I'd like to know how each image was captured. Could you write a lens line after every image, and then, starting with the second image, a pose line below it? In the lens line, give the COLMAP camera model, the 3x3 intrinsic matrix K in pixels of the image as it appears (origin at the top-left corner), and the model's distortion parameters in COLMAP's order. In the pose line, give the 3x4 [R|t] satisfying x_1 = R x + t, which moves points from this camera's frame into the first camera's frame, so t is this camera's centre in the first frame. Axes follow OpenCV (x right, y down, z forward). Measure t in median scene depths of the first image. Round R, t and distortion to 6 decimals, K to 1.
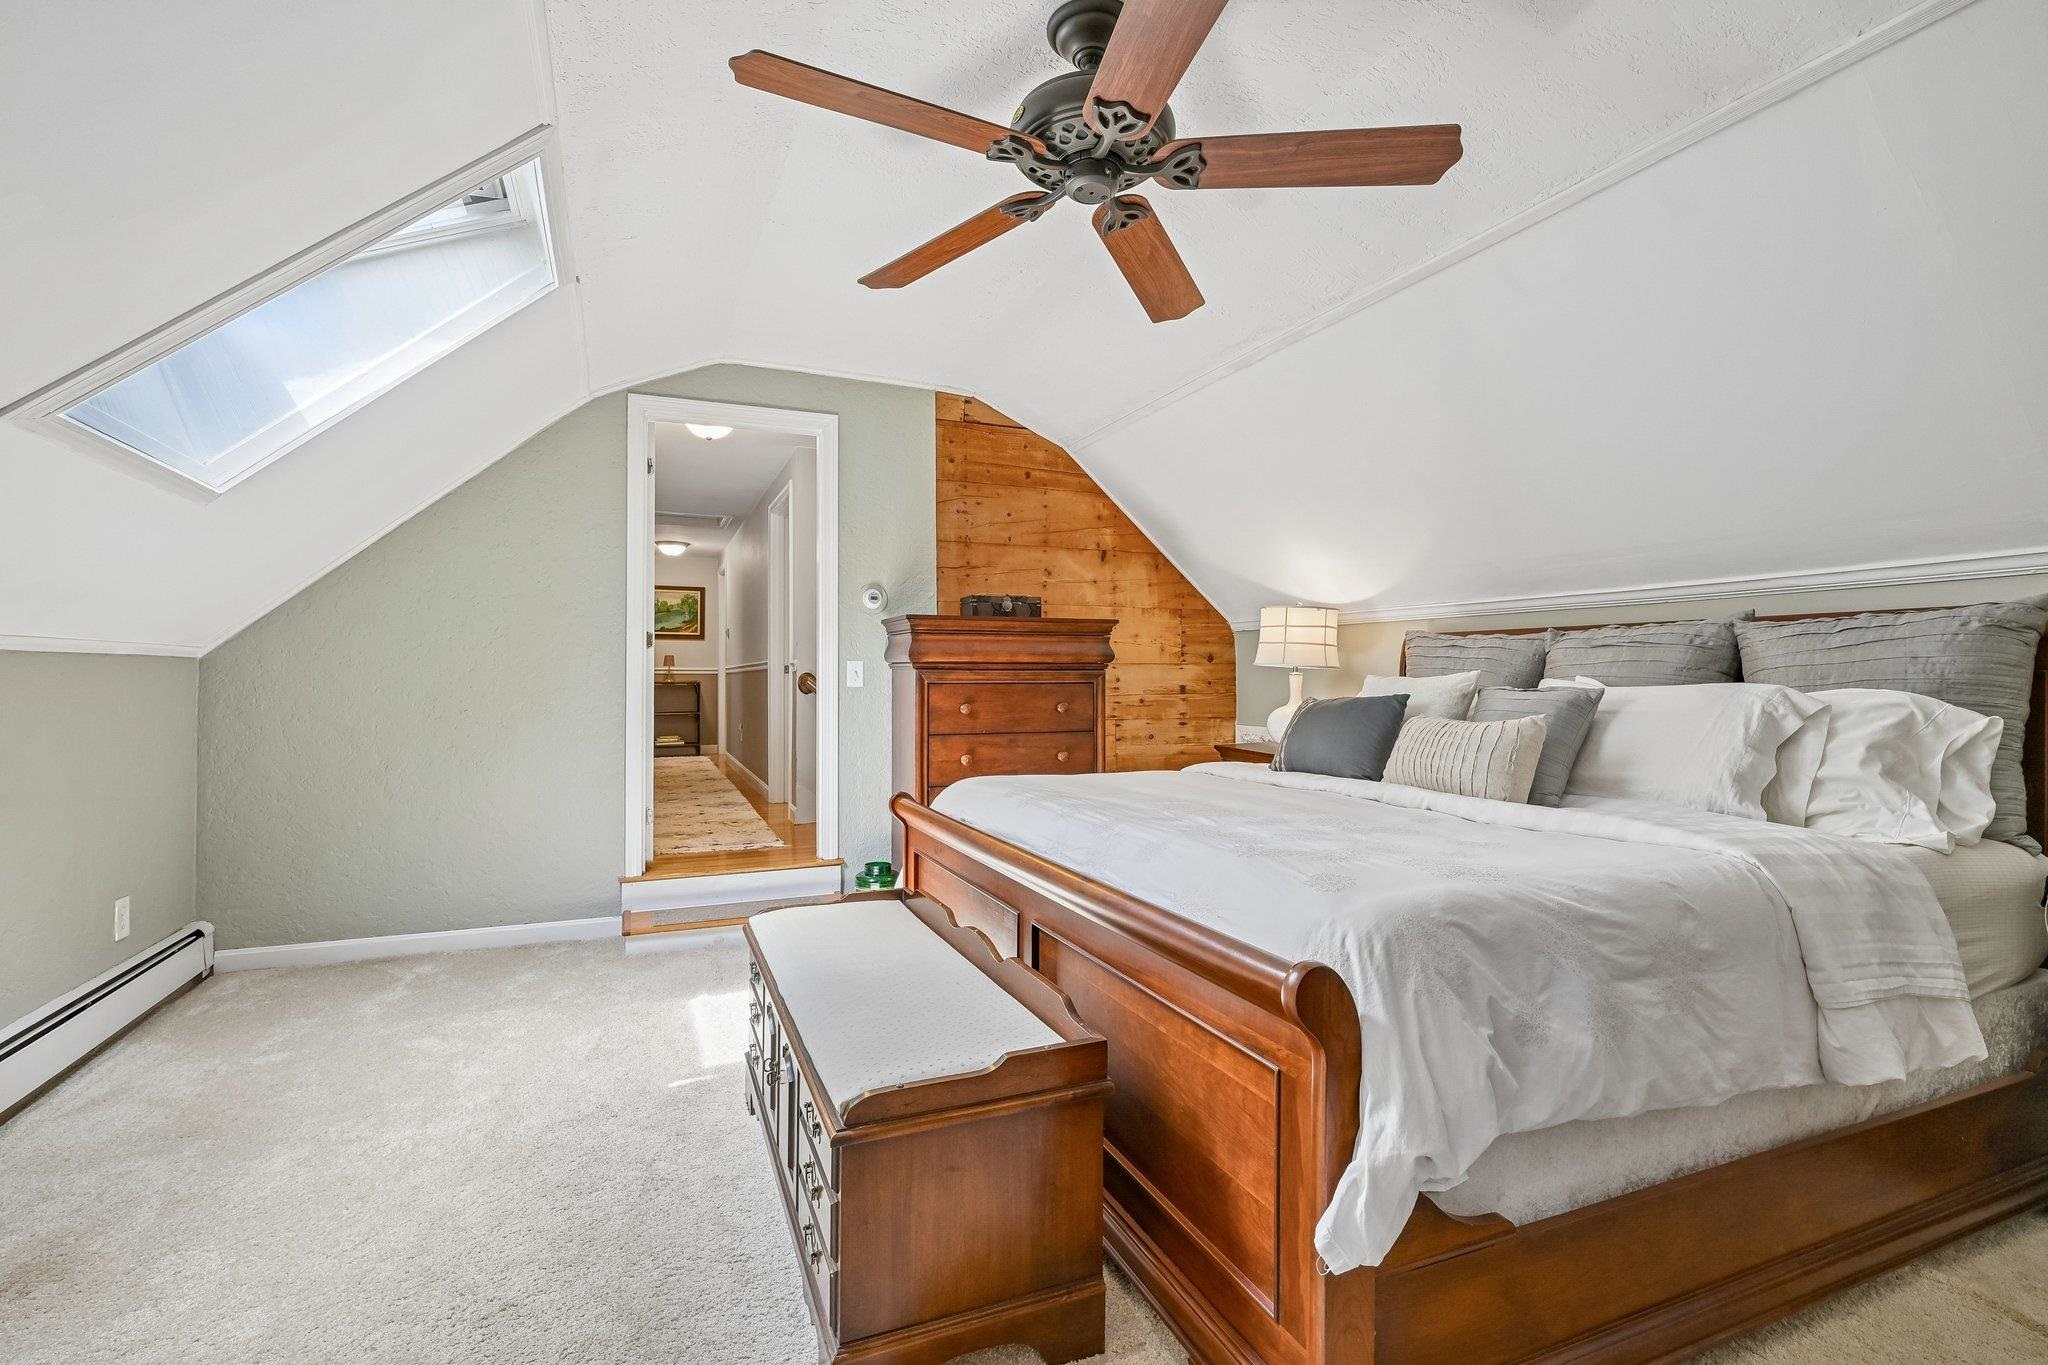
lens RADIAL K [[917.0, 0, 1023.9], [0, 917.0, 670.3], [0, 0, 1]] dist [0.001239, -0.000671]
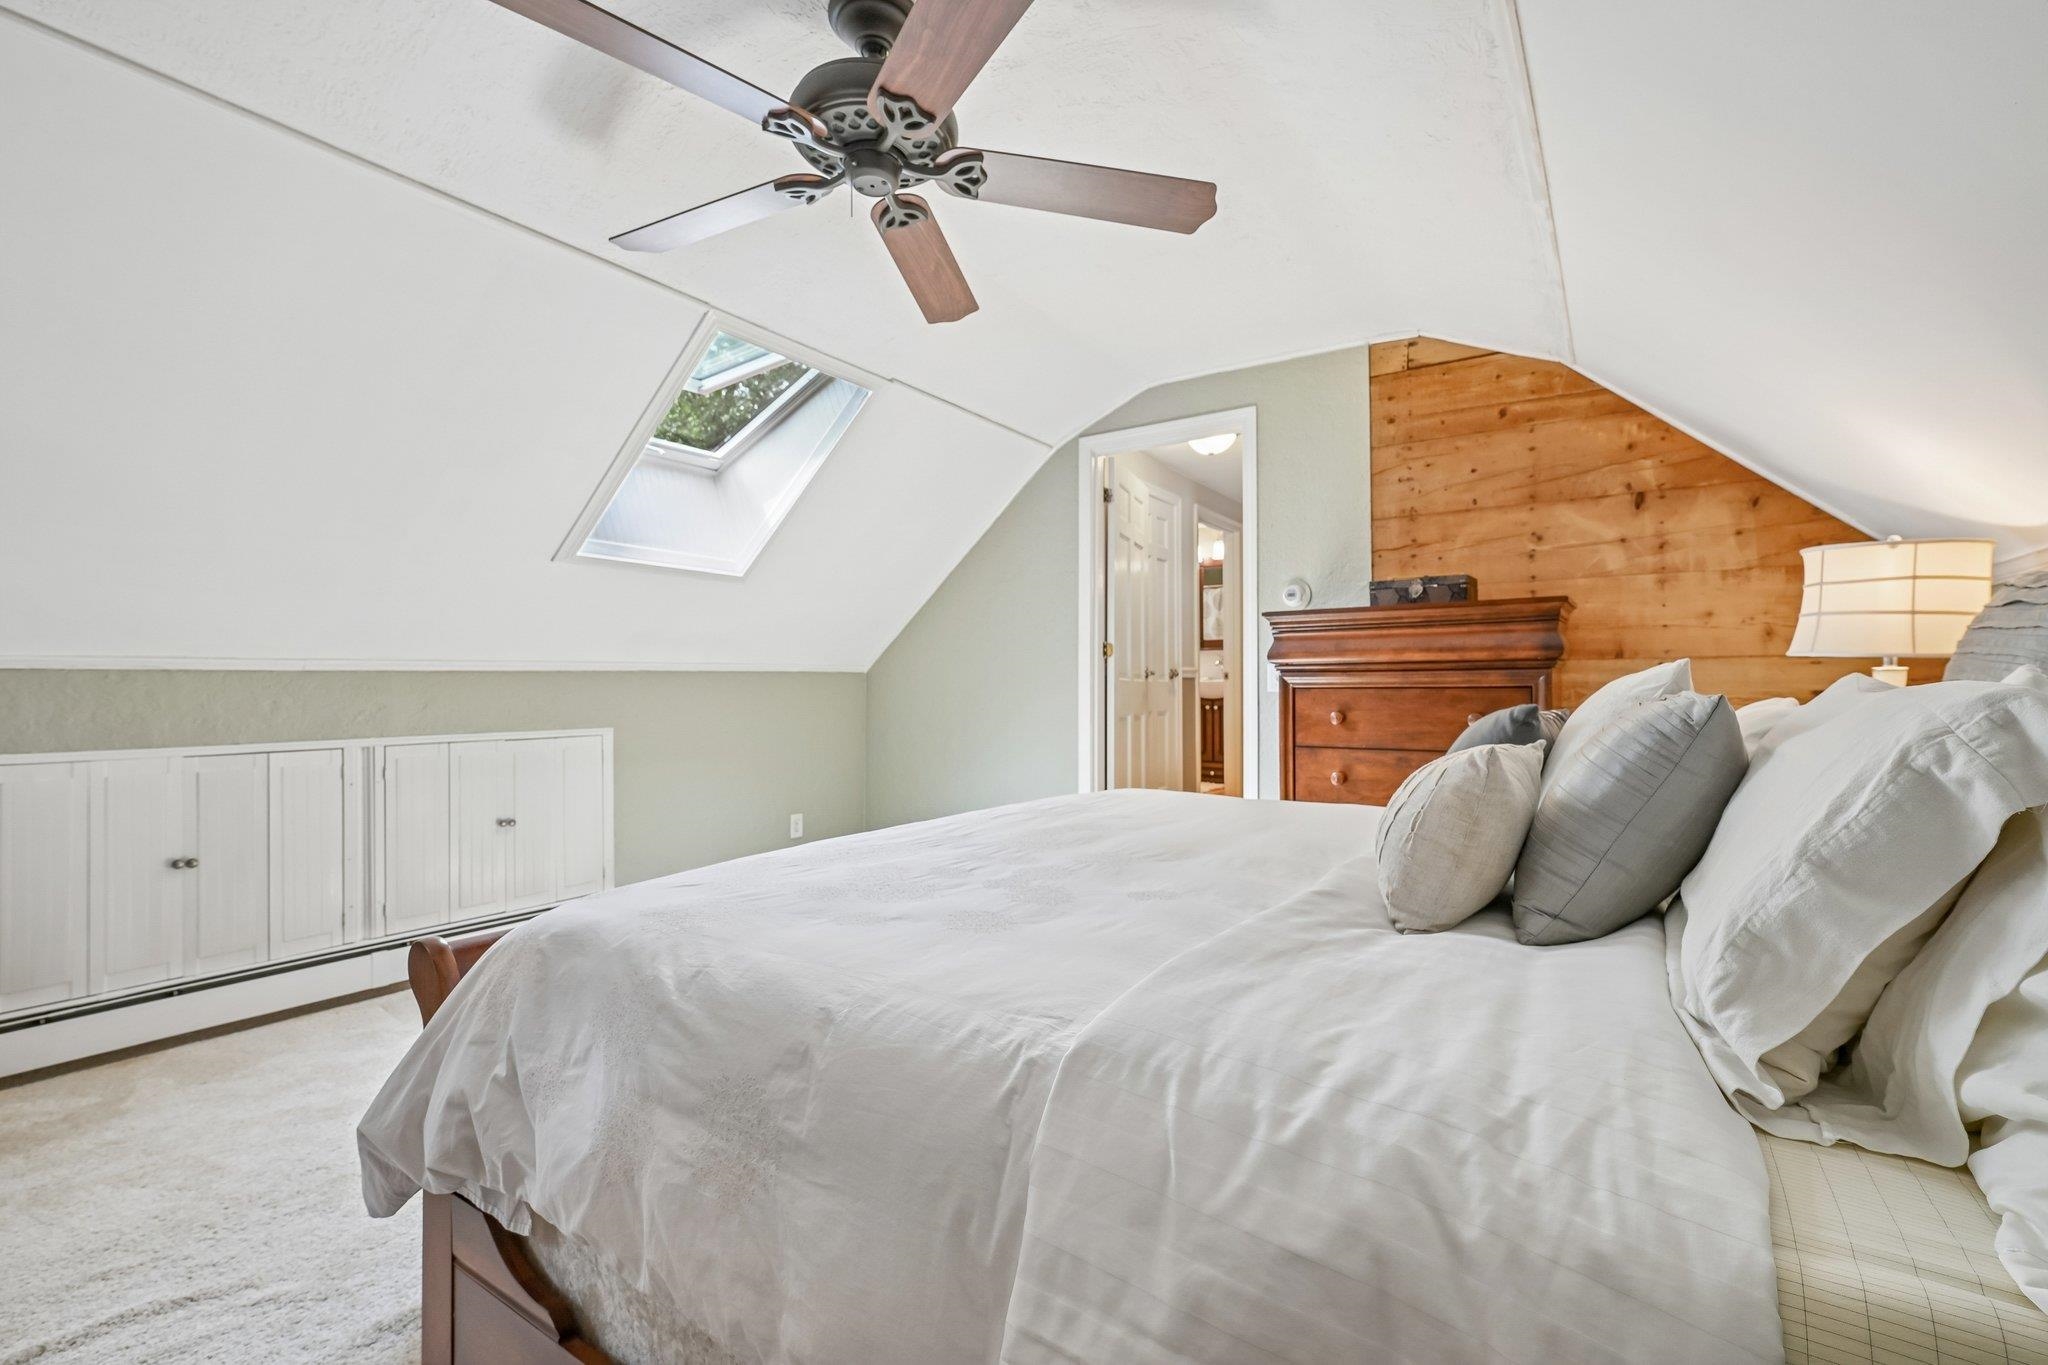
lens RADIAL K [[917.0, 0, 1025.8], [0, 917.0, 675.6], [0, 0, 1]] dist [0.001239, -0.000671]
pose [[0.555460, -0.012035, -0.831456, 0.444006], [0.011528, 0.999911, -0.006772, 0.005081], [0.831463, -0.005824, 0.555549, 0.268209]]
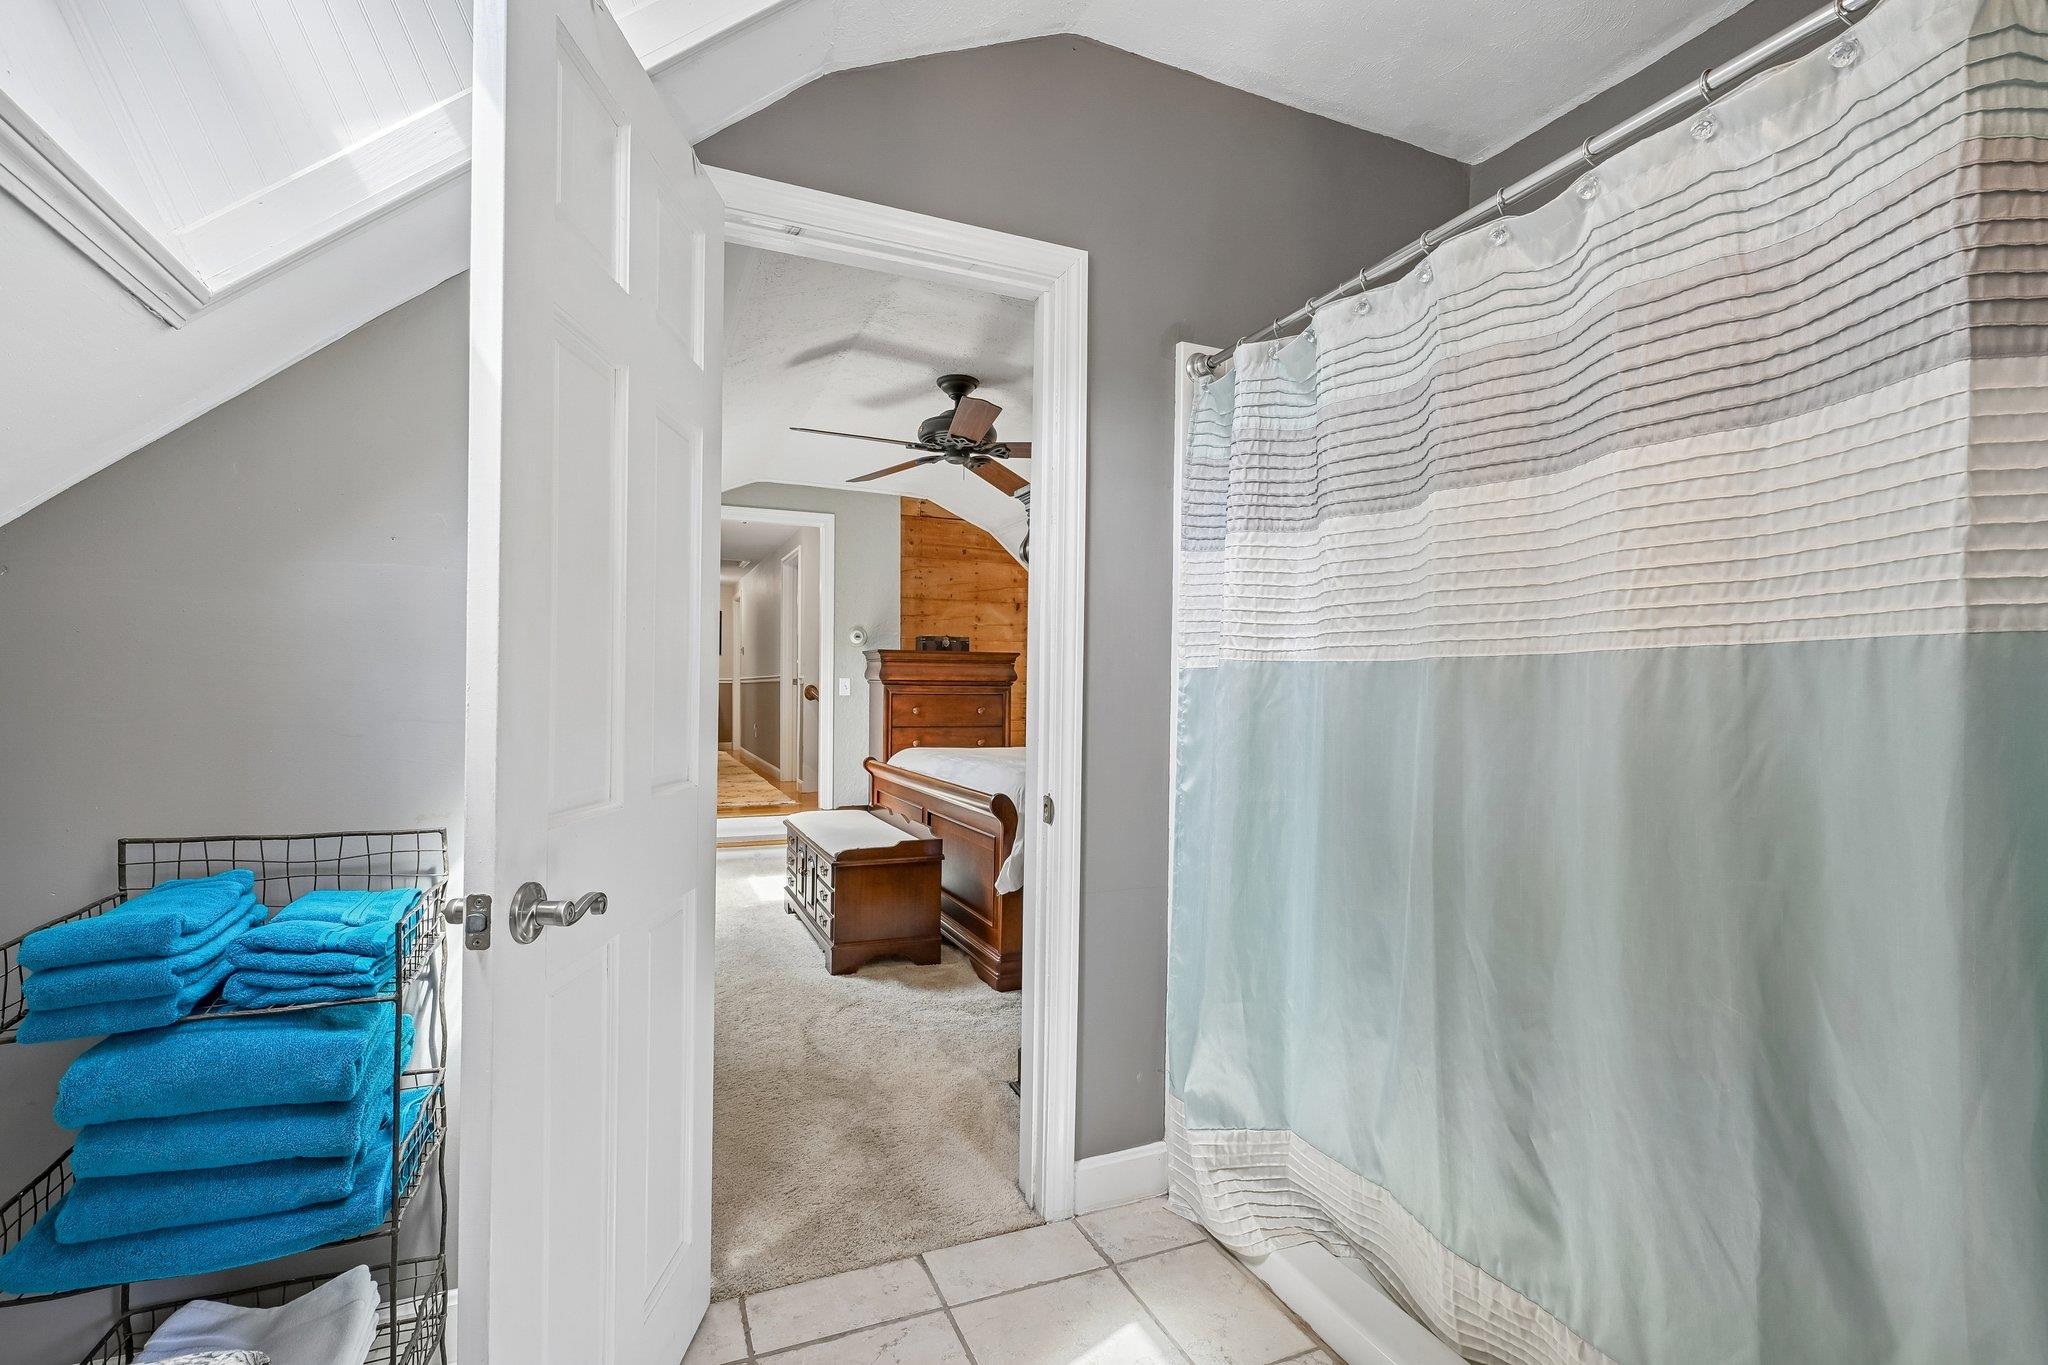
lens RADIAL K [[927.8, 0, 1033.1], [0, 927.8, 699.4], [0, 0, 1]] dist [0.003760, 0.000029]
pose [[0.999836, 0.011128, 0.014267, 0.101947], [-0.011407, 0.999743, 0.019615, -0.008802], [-0.014045, -0.019775, 0.999706, -0.521289]]
